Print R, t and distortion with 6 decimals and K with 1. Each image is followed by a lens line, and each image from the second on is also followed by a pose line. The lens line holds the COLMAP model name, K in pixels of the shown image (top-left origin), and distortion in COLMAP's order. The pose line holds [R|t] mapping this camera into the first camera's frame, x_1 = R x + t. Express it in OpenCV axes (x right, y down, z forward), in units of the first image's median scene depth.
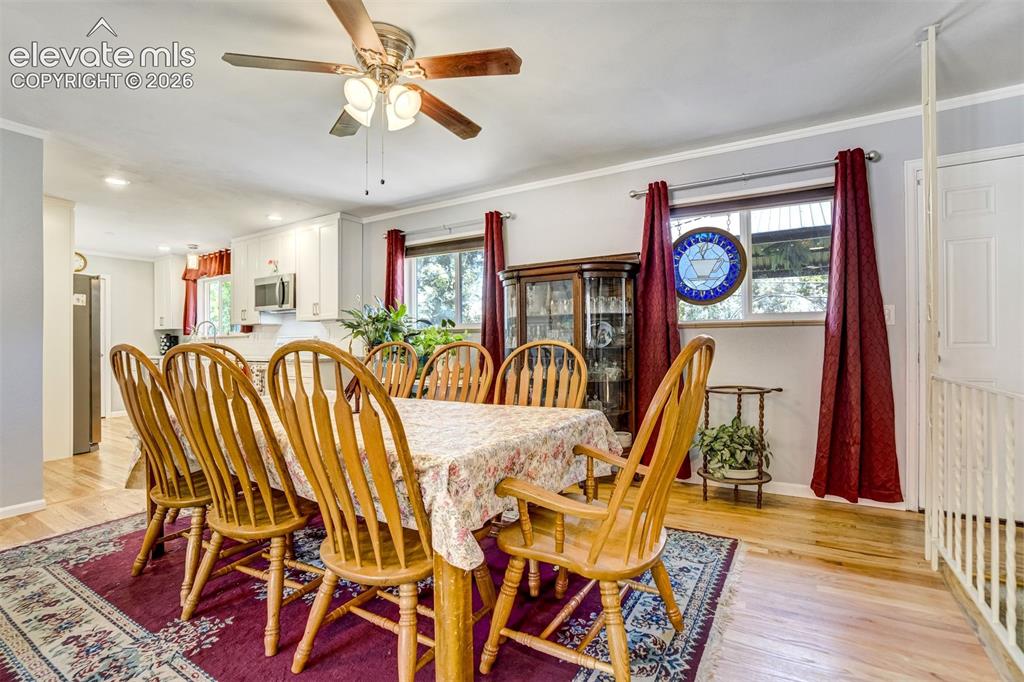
lens RADIAL K [[471.1, 0, 501.7], [0, 471.1, 339.5], [0, 0, 1]] dist [-0.044211, 0.009938]
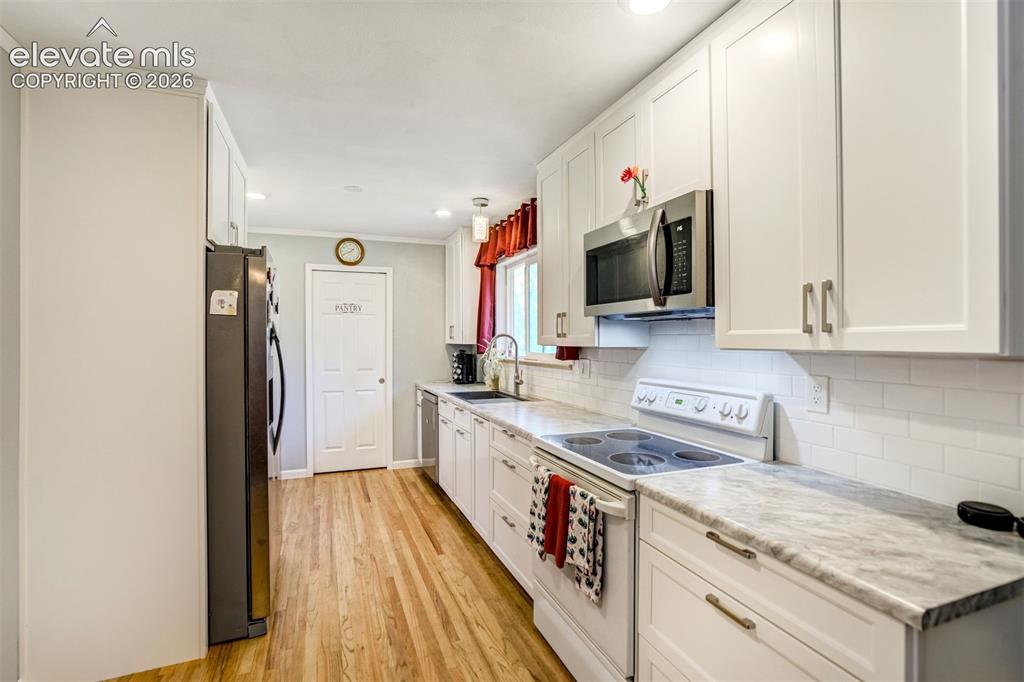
lens RADIAL K [[471.1, 0, 506.3], [0, 471.1, 340.8], [0, 0, 1]] dist [-0.044211, 0.009938]
pose [[0.802224, 0.010149, -0.596937, -0.591438], [-0.002400, 0.999902, 0.013774, -0.078881], [0.597018, -0.009617, 0.802170, 1.099043]]
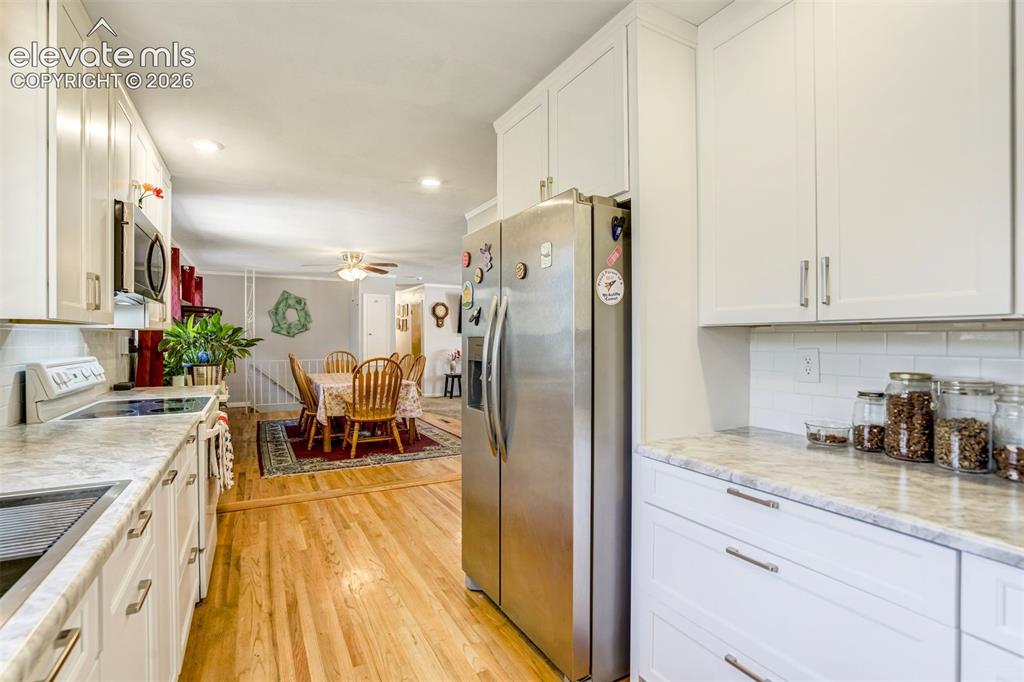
lens RADIAL K [[471.1, 0, 500.0], [0, 471.1, 347.9], [0, 0, 1]] dist [-0.044211, 0.009938]
pose [[-0.865085, -0.000136, 0.501626, -1.644776], [0.004231, 0.999962, 0.007567, -0.032469], [-0.501608, 0.008668, -0.865051, 2.001021]]
